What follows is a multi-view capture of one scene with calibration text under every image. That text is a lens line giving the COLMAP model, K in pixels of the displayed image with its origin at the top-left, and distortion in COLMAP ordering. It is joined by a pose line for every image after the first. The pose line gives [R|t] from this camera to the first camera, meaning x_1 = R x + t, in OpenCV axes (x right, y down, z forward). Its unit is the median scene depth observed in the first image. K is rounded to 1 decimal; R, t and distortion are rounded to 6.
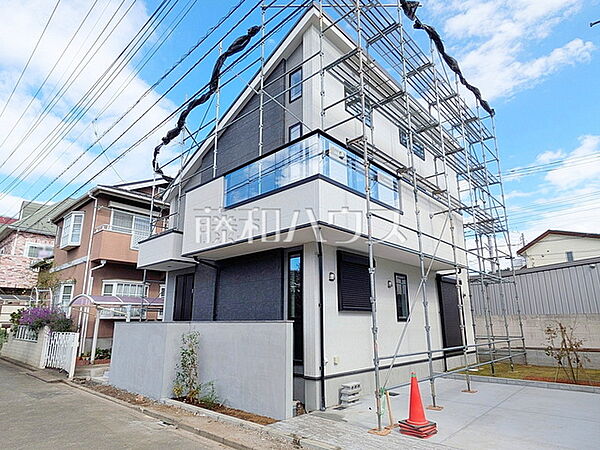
lens RADIAL K [[356.8, 0, 300.0], [0, 356.8, 225.0], [0, 0, 1]] dist [0.008065, 0.002462]
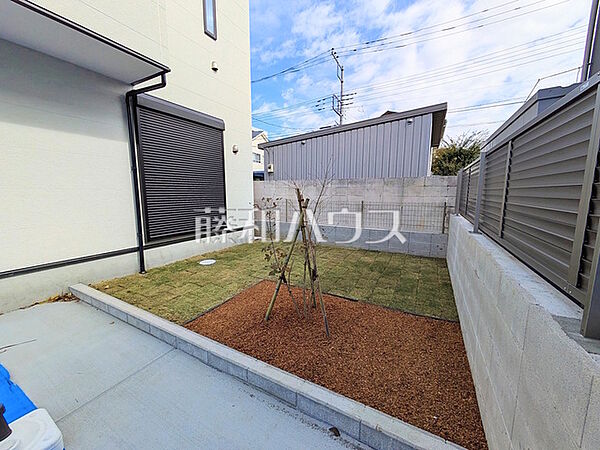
lens RADIAL K [[234.8, 0, 300.0], [0, 234.8, 225.0], [0, 0, 1]] dist [0.001002, 0.000325]
pose [[0.969828, -0.030531, 0.241870, 0.570843], [-0.066768, 0.920929, 0.383969, 0.181730], [-0.234467, -0.388533, 0.891104, 0.646581]]
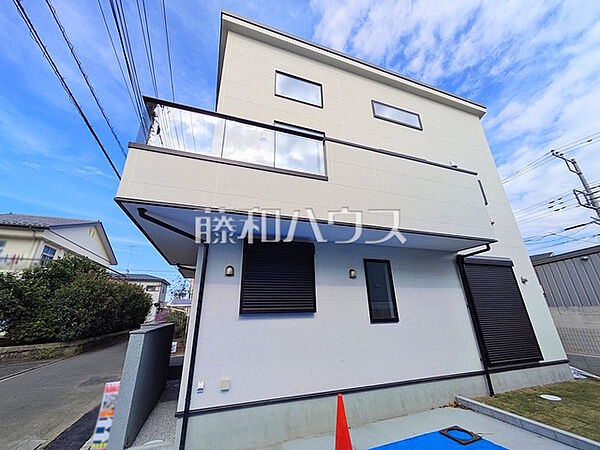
lens RADIAL K [[234.8, 0, 300.0], [0, 234.8, 225.0], [0, 0, 1]] dist [0.001002, 0.000325]
pose [[0.882233, -0.180618, -0.434790, 0.342947], [0.140871, 0.982447, -0.122281, 0.093613], [0.449244, 0.046631, 0.892191, 0.426591]]
